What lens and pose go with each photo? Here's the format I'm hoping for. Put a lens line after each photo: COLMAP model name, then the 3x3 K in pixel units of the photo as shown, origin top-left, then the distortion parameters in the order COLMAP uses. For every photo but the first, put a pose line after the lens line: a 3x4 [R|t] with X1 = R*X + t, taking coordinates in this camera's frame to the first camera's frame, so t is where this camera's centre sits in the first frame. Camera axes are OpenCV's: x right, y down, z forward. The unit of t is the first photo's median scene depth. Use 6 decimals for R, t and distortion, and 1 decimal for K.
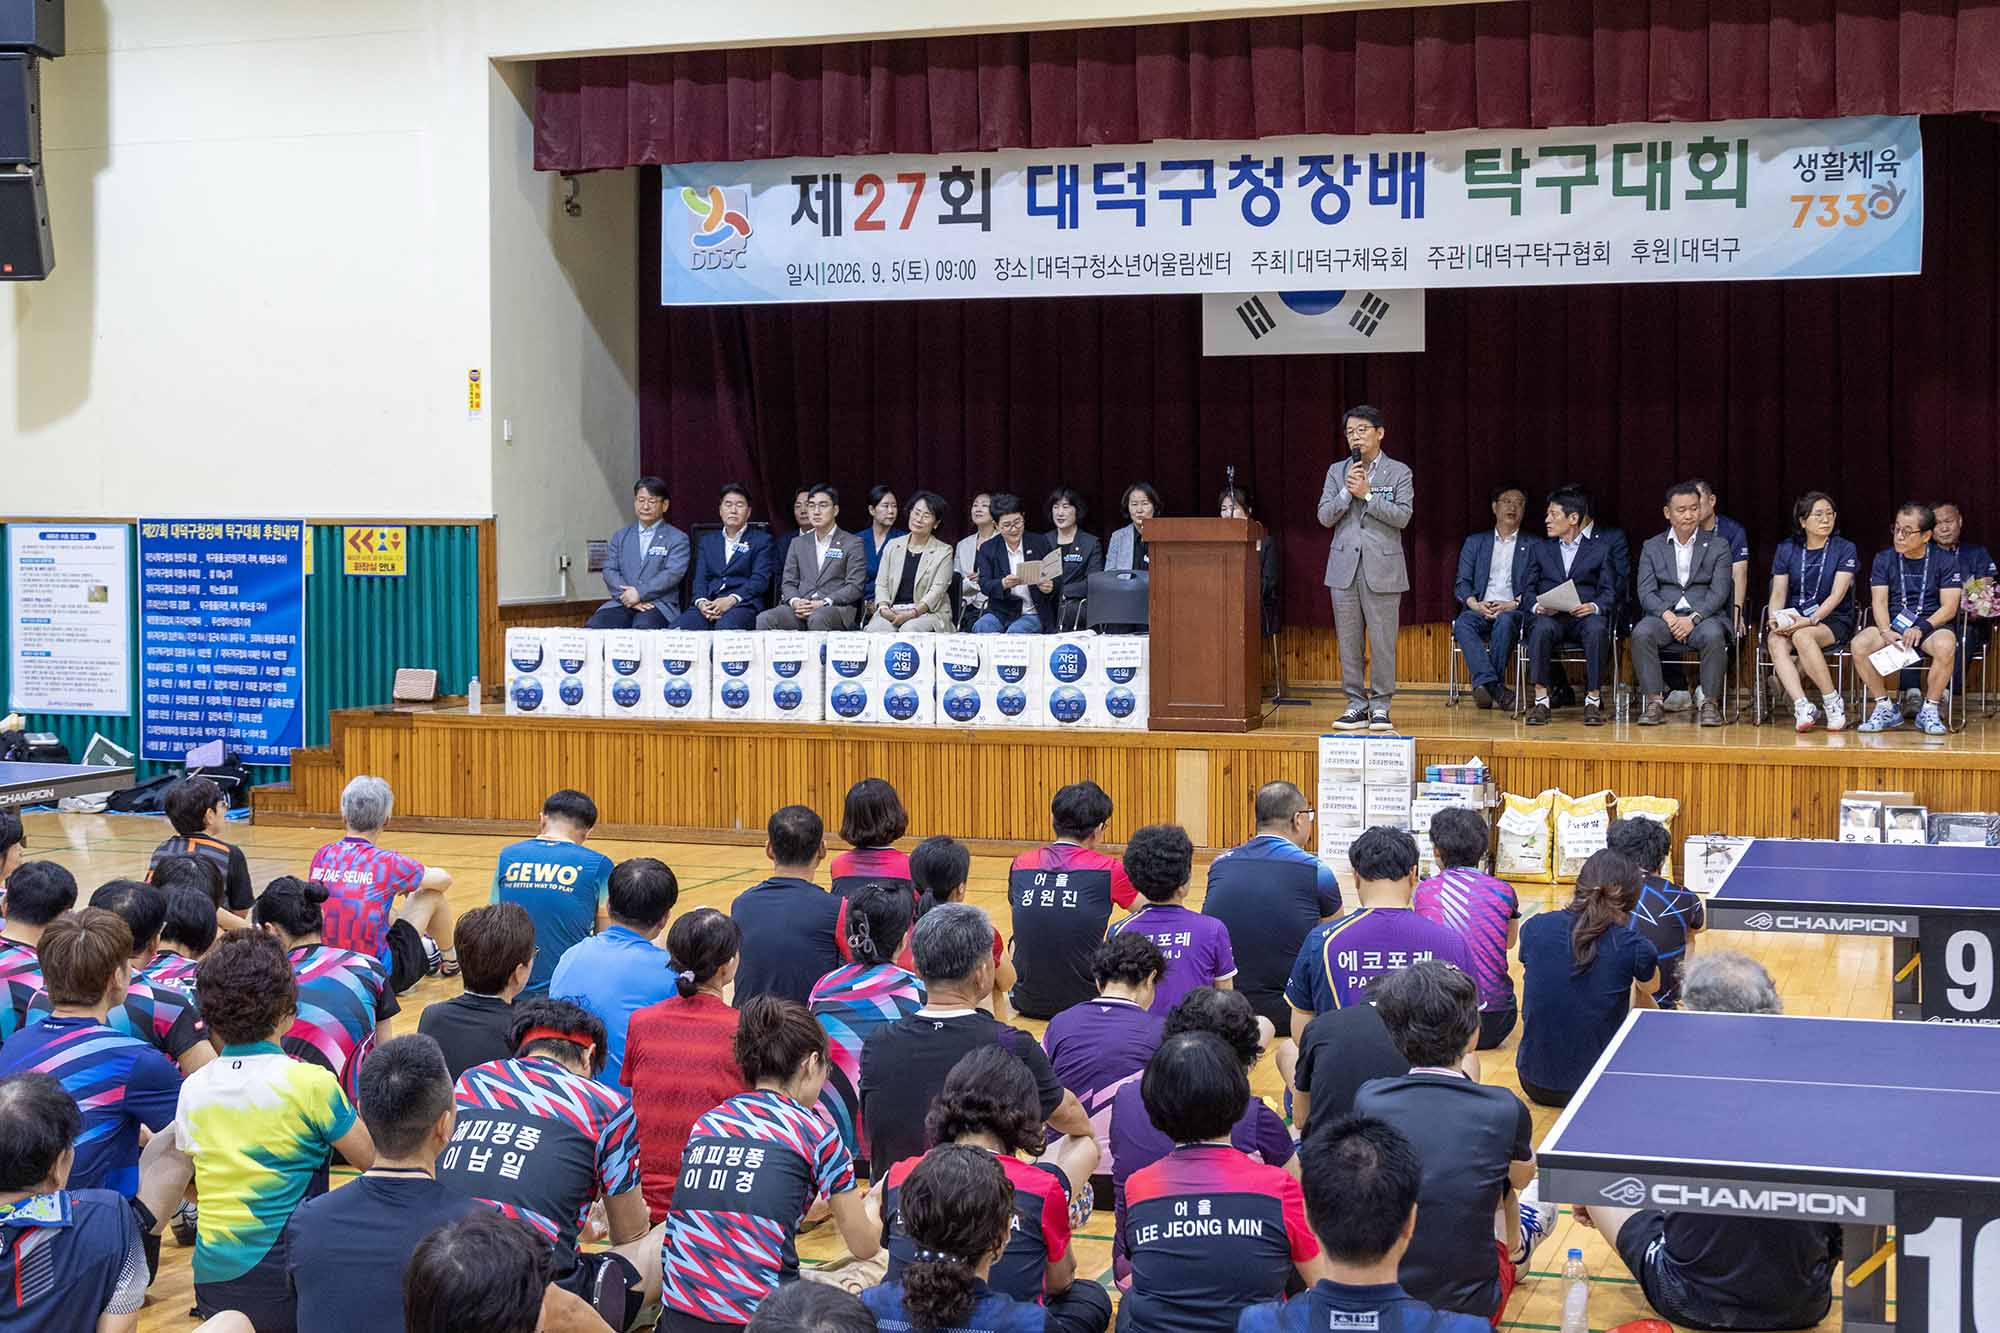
lens RADIAL K [[2807.8, 0, 1000.0], [0, 2807.8, 666.5], [0, 0, 1]] dist [-0.024919, 0.012515]
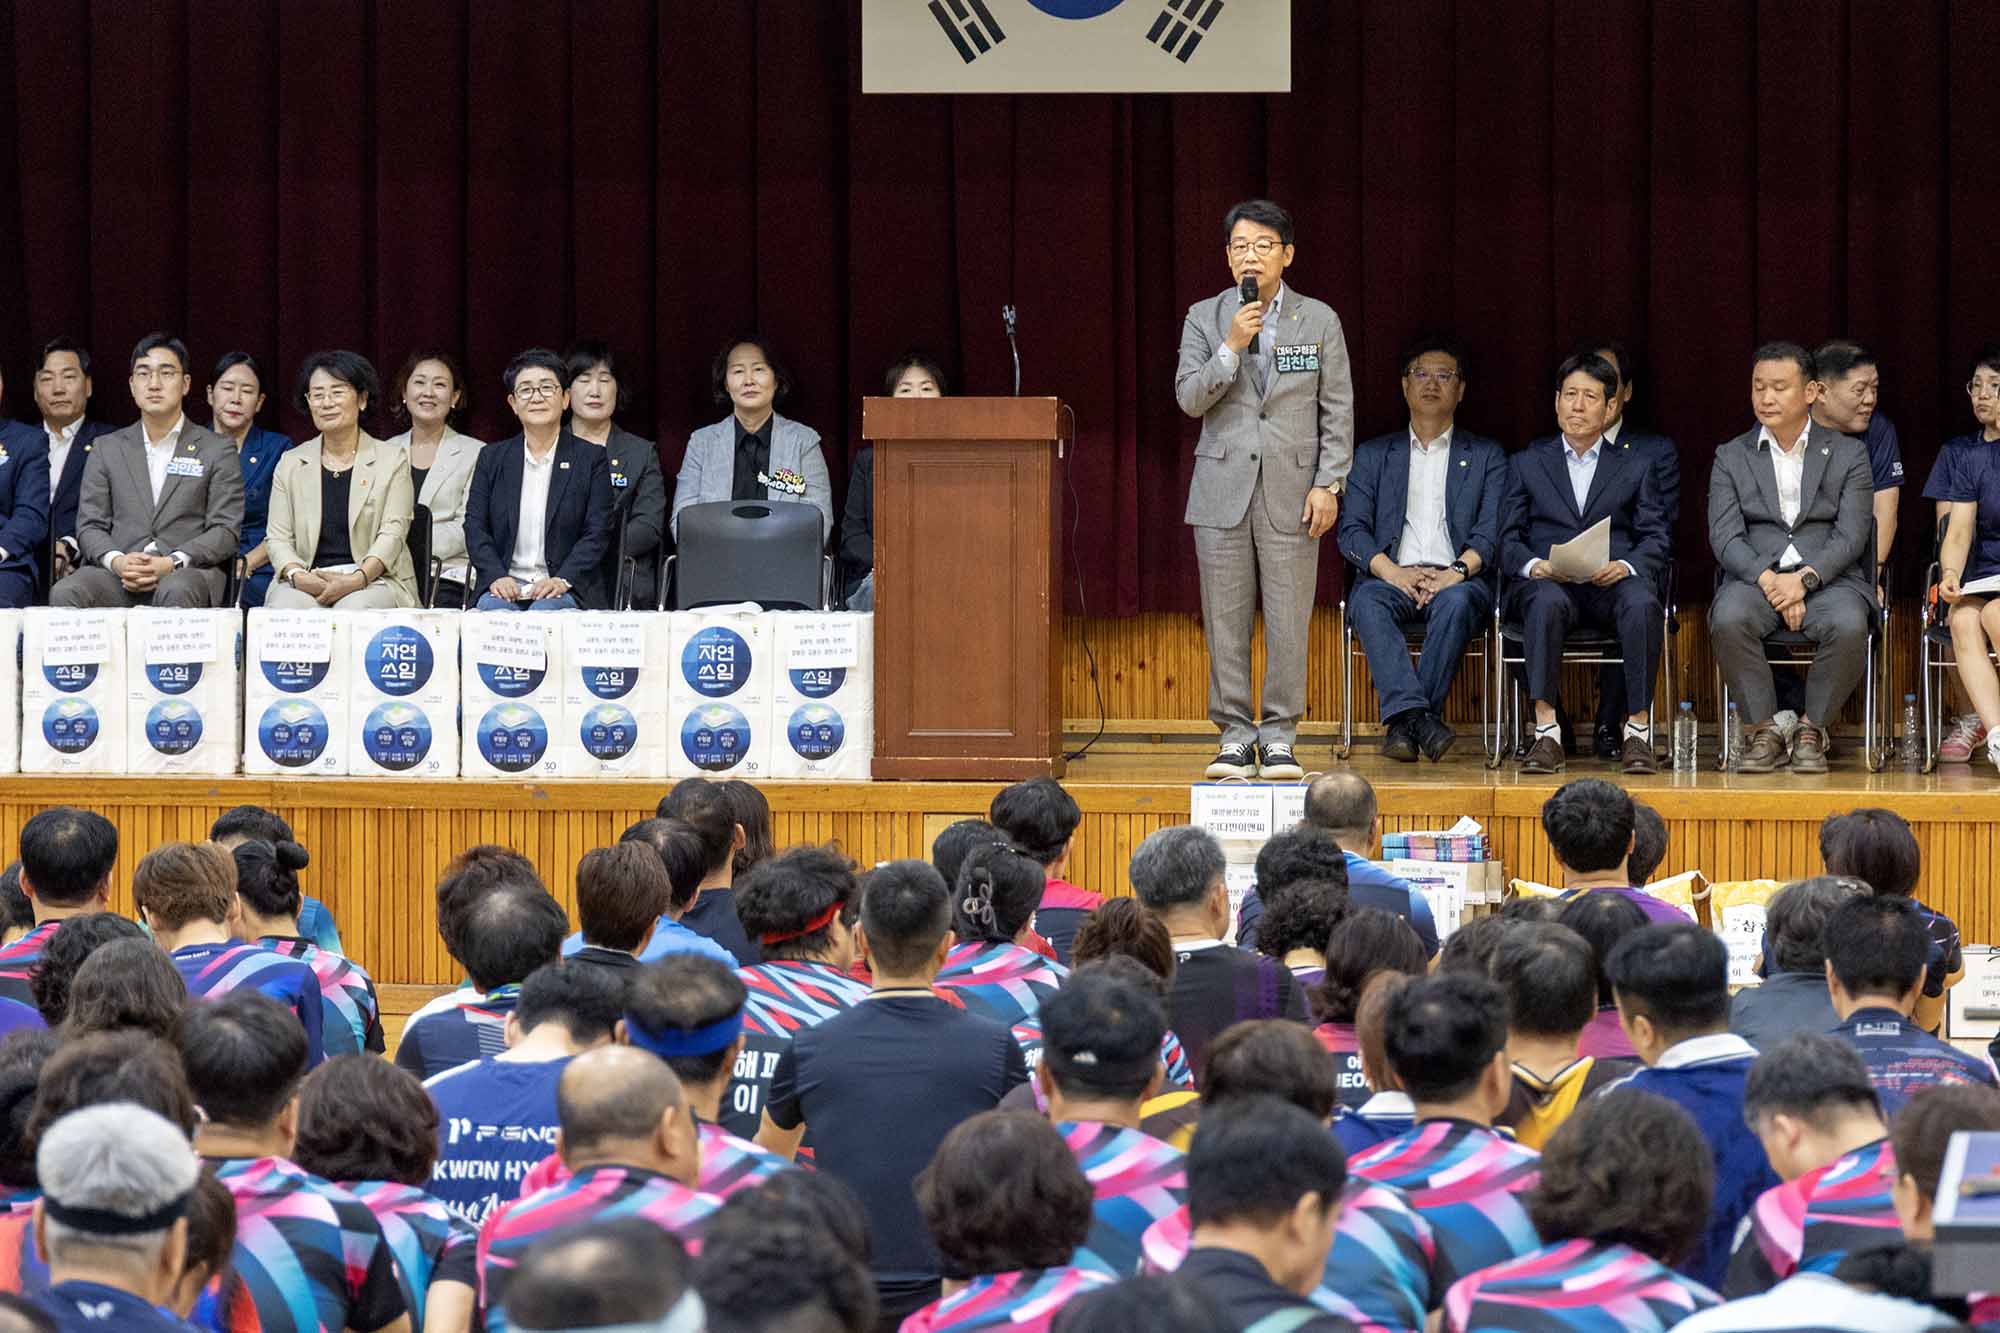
lens RADIAL K [[8888.6, 0, 1000.0], [0, 8888.6, 666.5], [0, 0, 1]] dist [0.013154, -1.846059]
pose [[0.979795, -0.000219, 0.200005, -0.259818], [0.006222, 0.999549, -0.029384, 0.049323], [-0.199908, 0.030035, 0.979354, -0.686891]]
